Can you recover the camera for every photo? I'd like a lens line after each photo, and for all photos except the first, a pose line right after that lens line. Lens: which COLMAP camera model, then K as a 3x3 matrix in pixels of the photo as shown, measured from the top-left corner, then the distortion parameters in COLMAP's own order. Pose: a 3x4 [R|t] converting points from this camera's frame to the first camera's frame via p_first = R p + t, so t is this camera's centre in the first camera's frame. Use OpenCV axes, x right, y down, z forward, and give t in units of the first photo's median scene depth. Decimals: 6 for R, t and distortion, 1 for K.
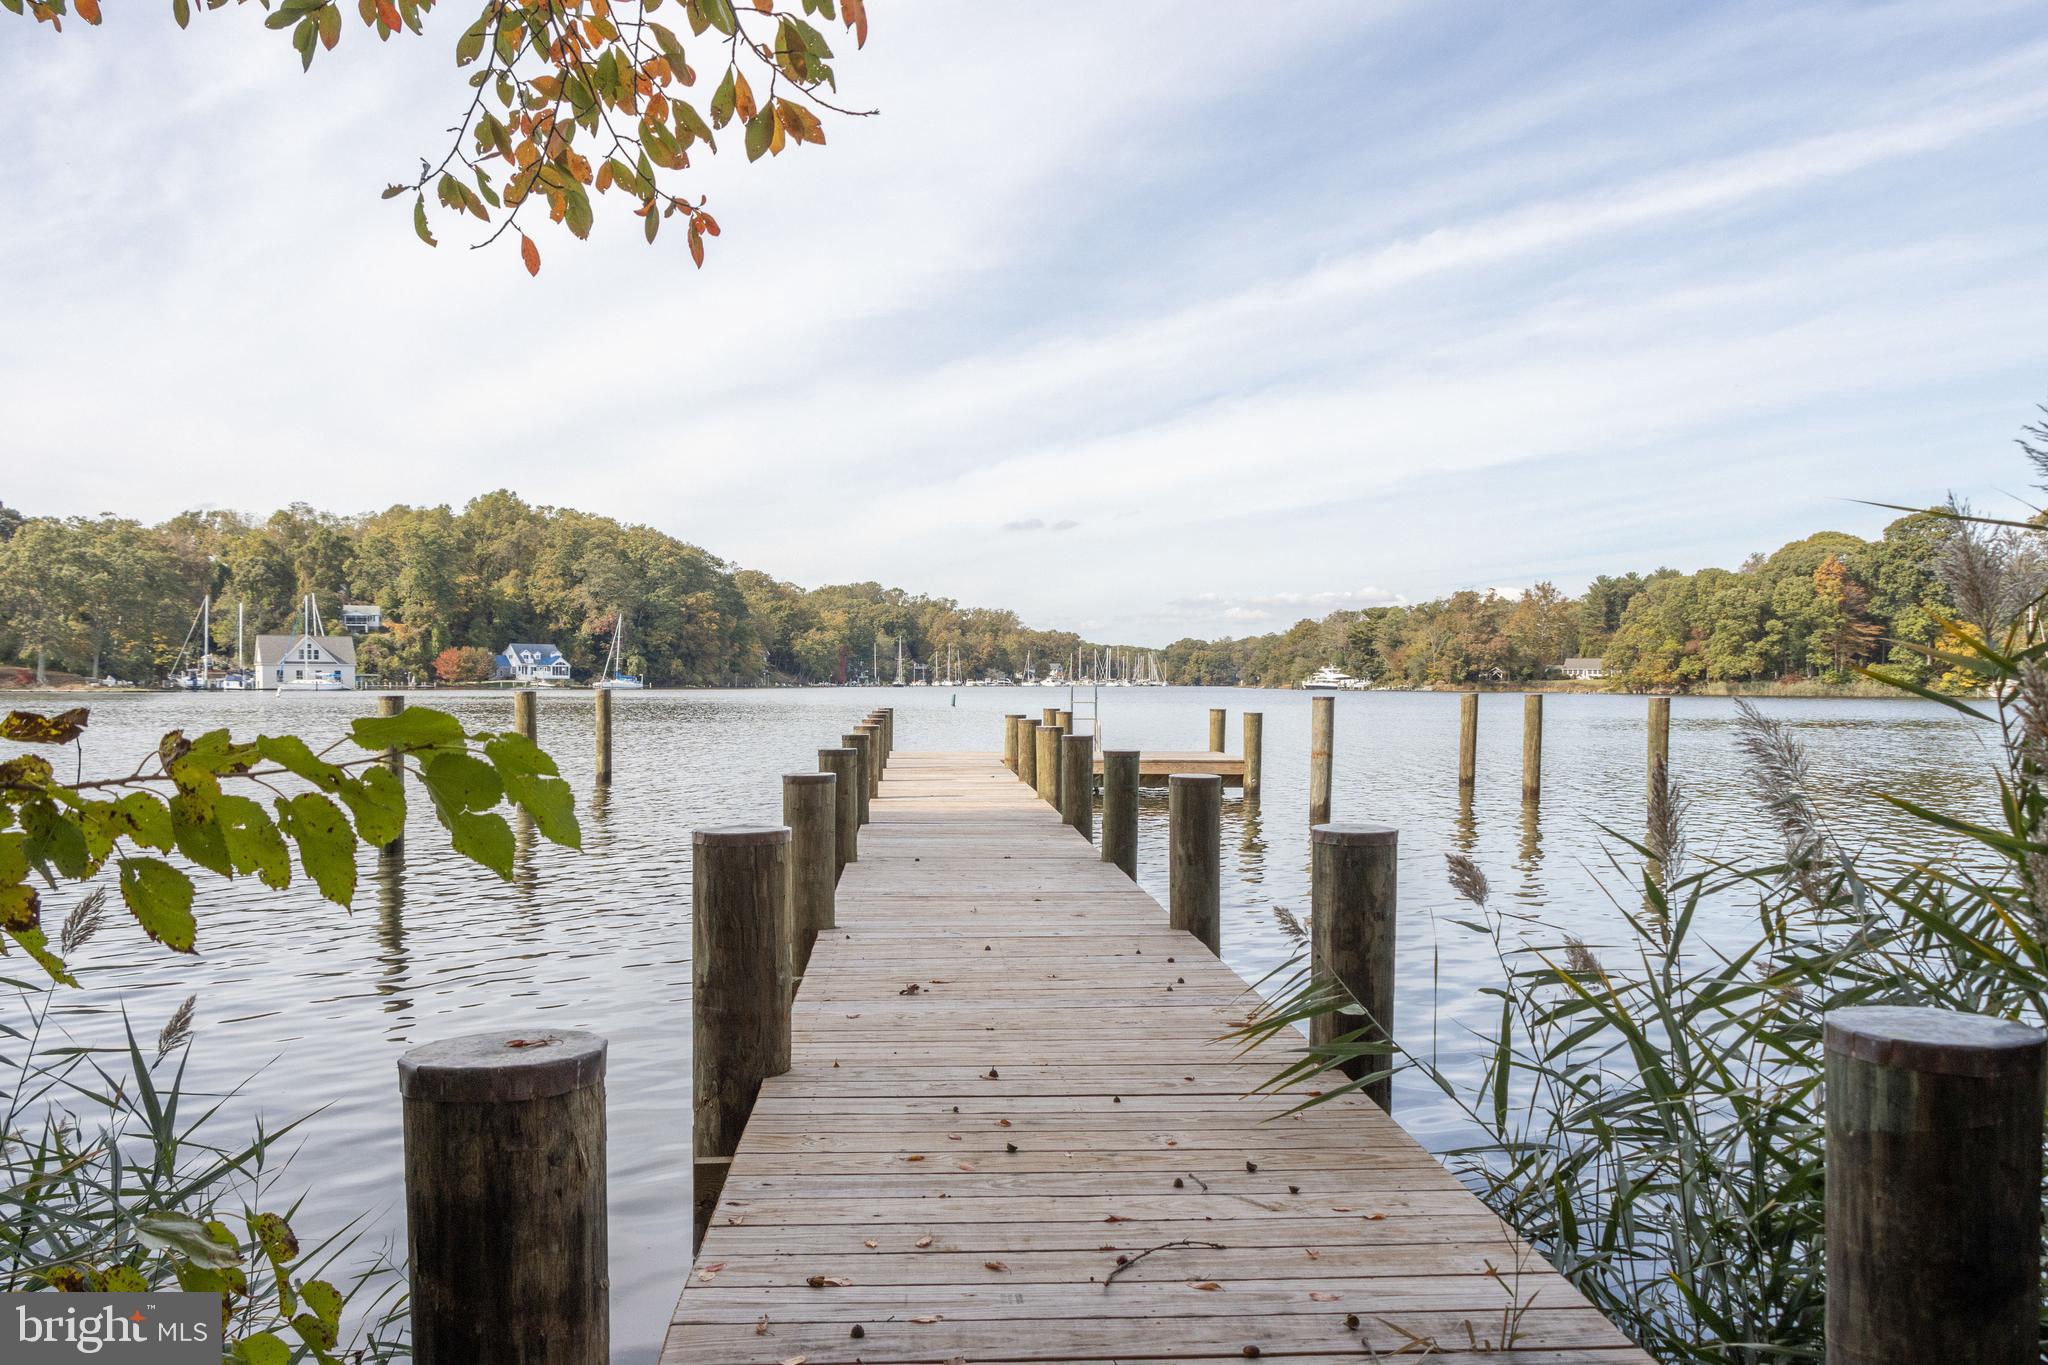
lens RADIAL K [[1681.4, 0, 1008.6], [0, 1681.4, 764.1], [0, 0, 1]] dist [0.006925, 0.004125]
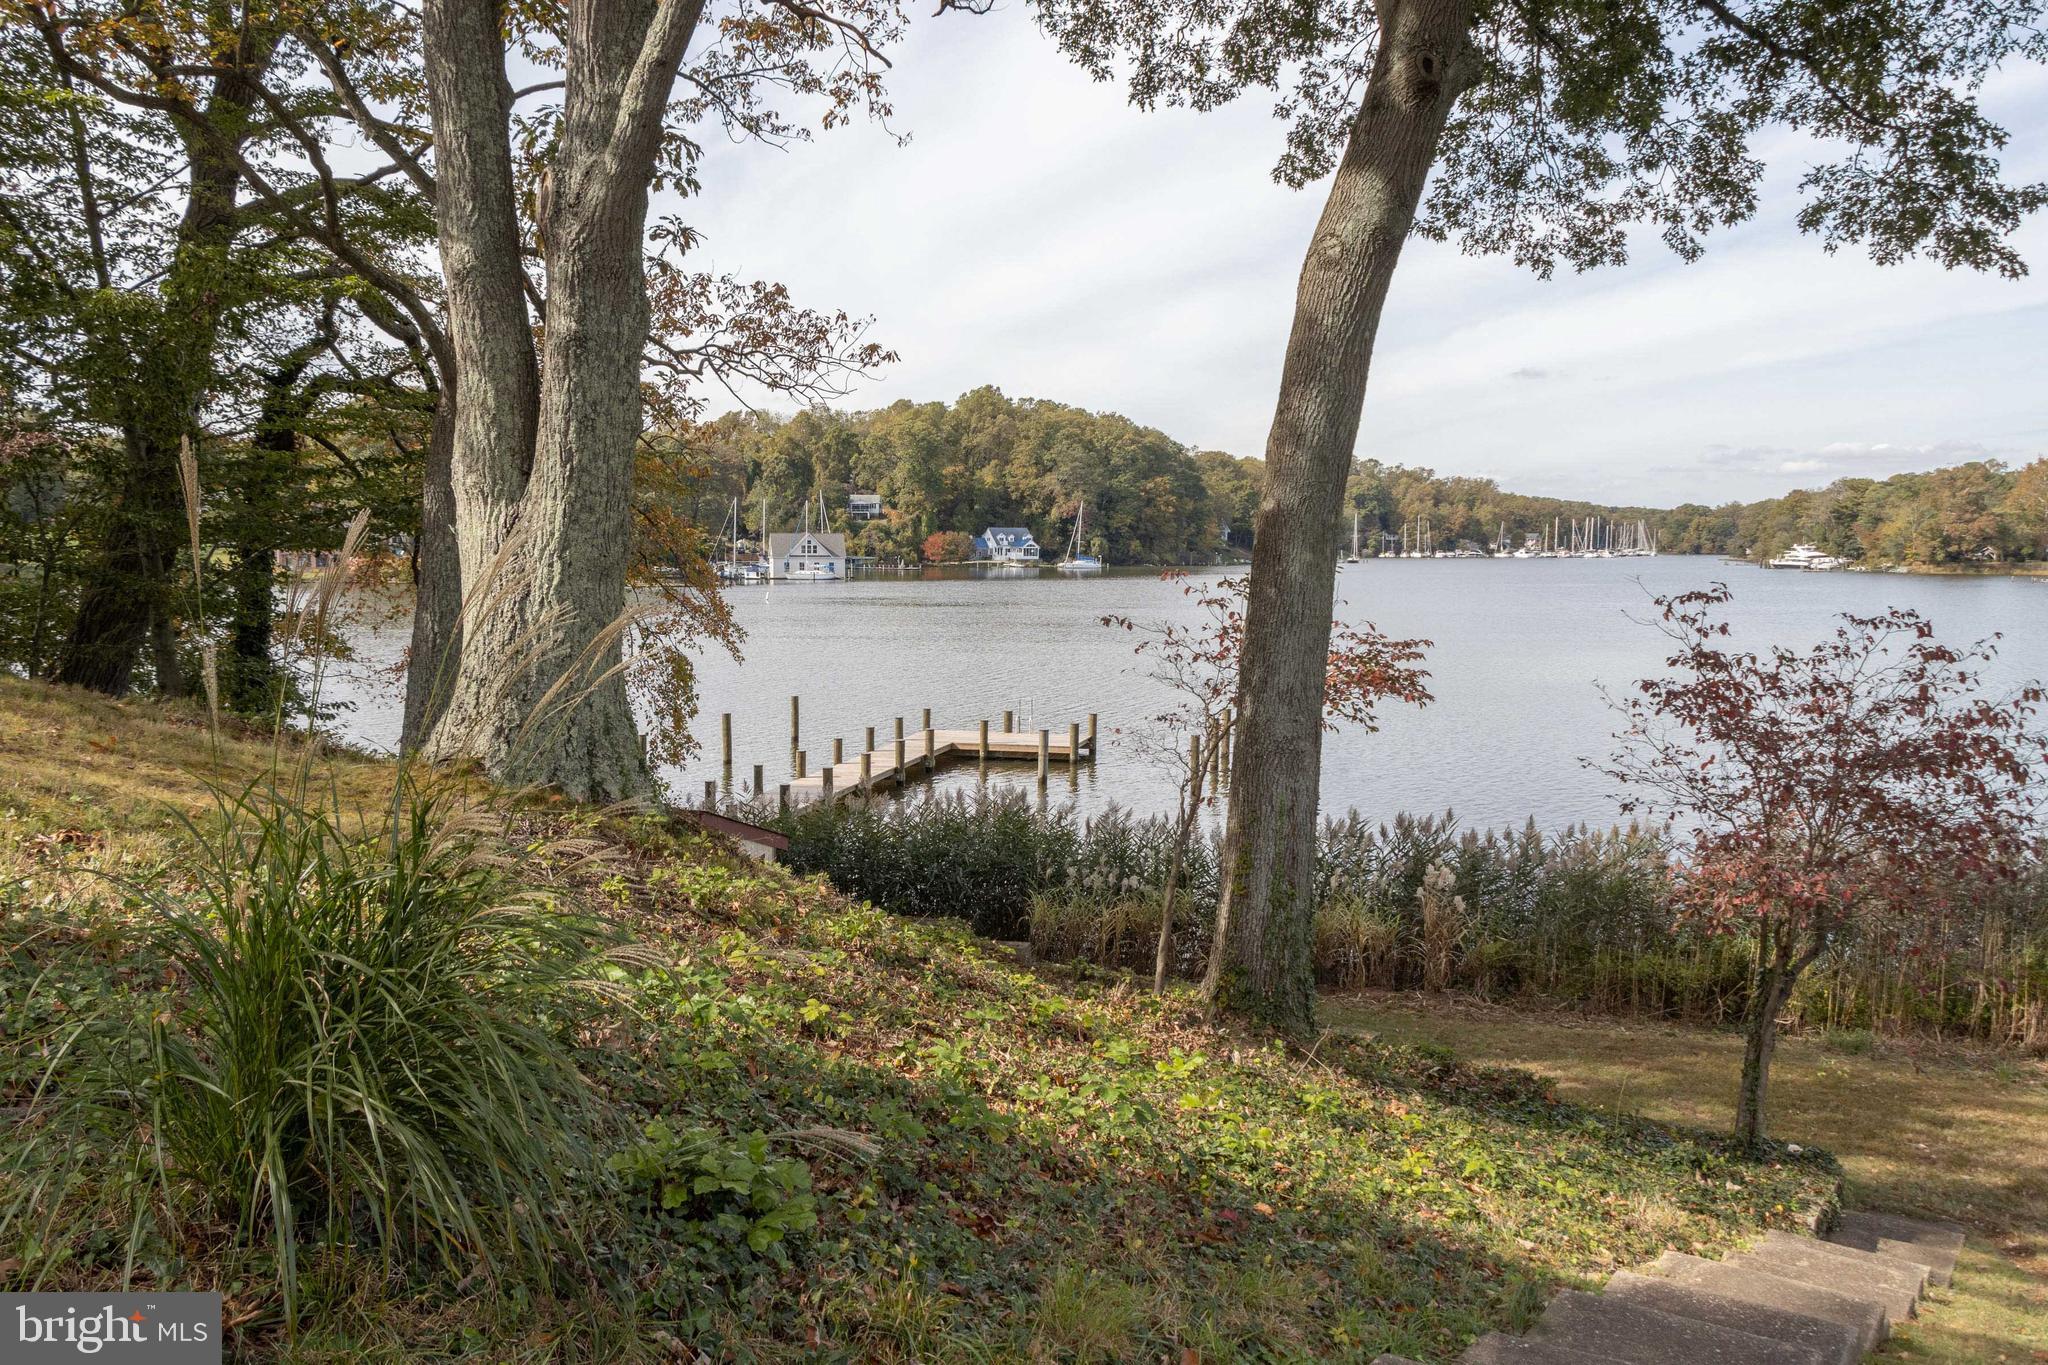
lens RADIAL K [[1669.9, 0, 1014.1], [0, 1669.9, 690.5], [0, 0, 1]] dist [0.004830, 0.016361]
pose [[0.957181, 0.024651, -0.288440, 0.042146], [-0.013055, 0.999030, 0.042059, -0.009799], [0.289197, -0.036493, 0.956574, -0.060622]]
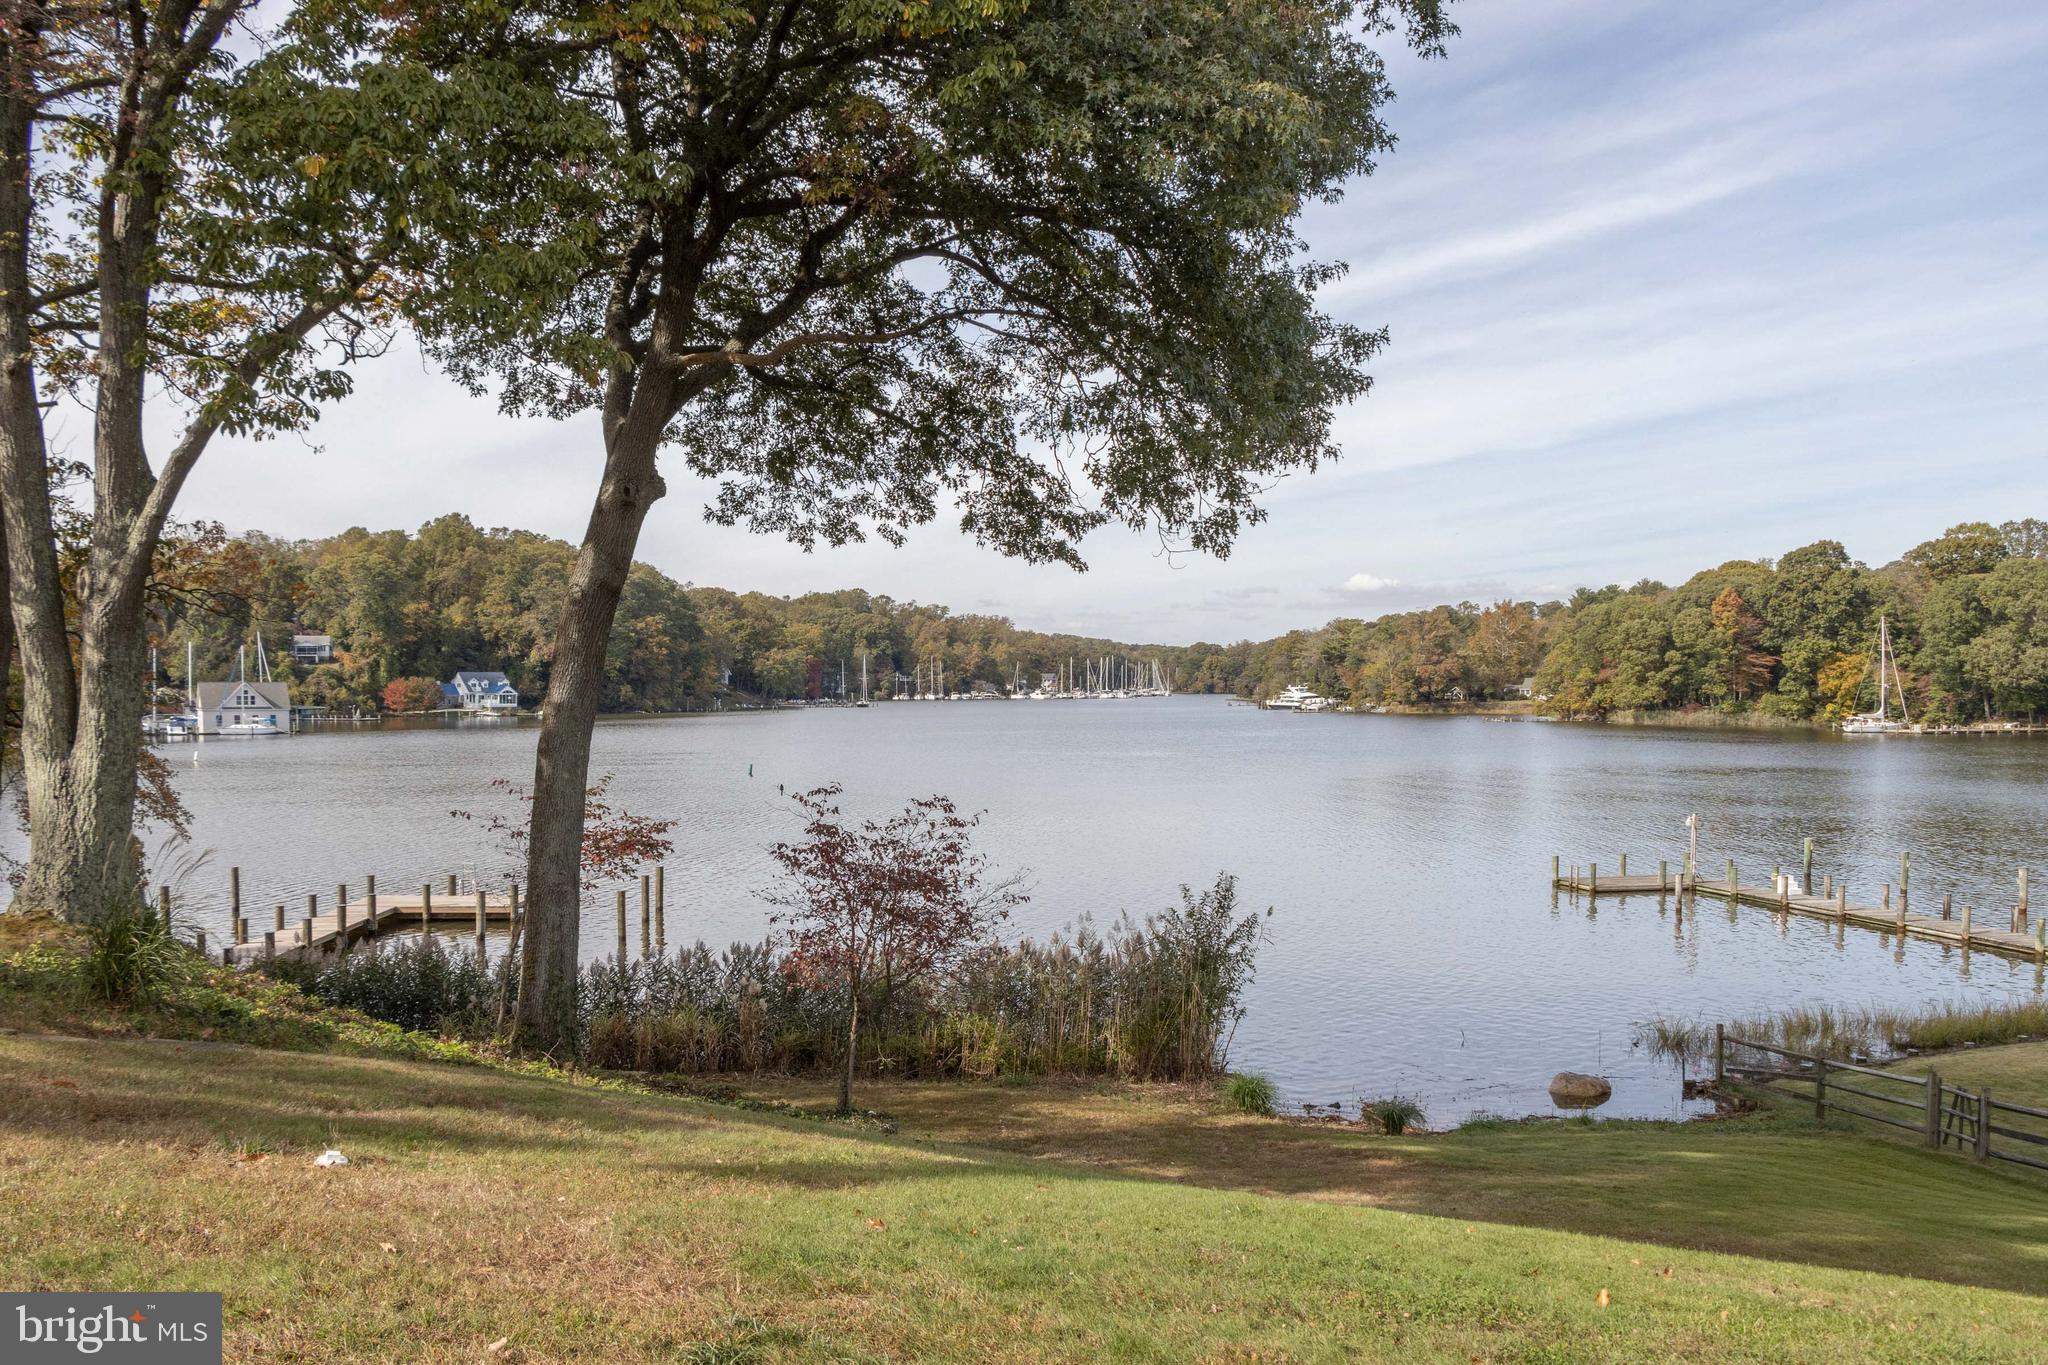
lens RADIAL K [[1843.5, 0, 1002.8], [0, 1843.5, 792.8], [0, 0, 1]] dist [-0.021957, 0.005578]
pose [[0.999673, -0.005086, -0.025057, 0.053927], [0.005404, 0.999906, 0.012629, -0.011225], [0.024990, -0.012760, 0.999606, -0.087562]]
